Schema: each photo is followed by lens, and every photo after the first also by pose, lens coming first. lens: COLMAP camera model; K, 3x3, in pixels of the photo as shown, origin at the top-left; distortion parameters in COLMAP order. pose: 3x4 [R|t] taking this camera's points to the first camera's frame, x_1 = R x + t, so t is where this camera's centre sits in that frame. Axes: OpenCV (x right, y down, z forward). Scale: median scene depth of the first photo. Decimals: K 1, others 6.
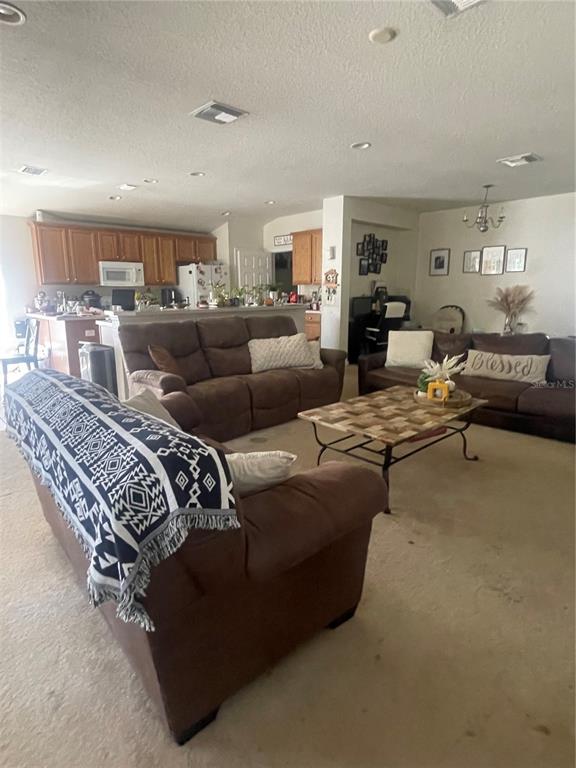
lens RADIAL K [[428.9, 0, 287.6], [0, 428.9, 383.1], [0, 0, 1]] dist [0.003006, -0.001317]
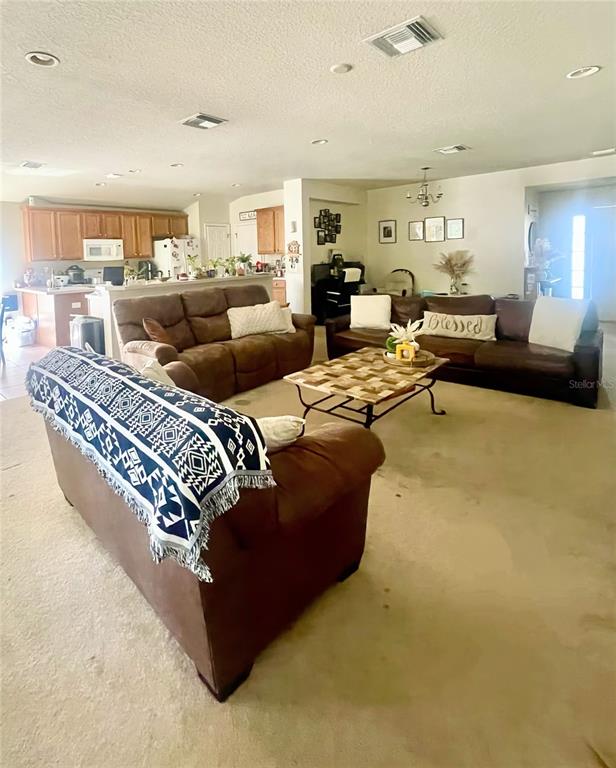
lens RADIAL K [[330.8, 0, 328.6], [0, 330.8, 316.4], [0, 0, 1]] dist [0.002232, 0.001010]
pose [[0.999130, -0.027596, 0.031277, 0.137716], [0.031748, 0.989478, -0.141157, 0.046031], [-0.027052, 0.142027, 0.989493, 0.147775]]
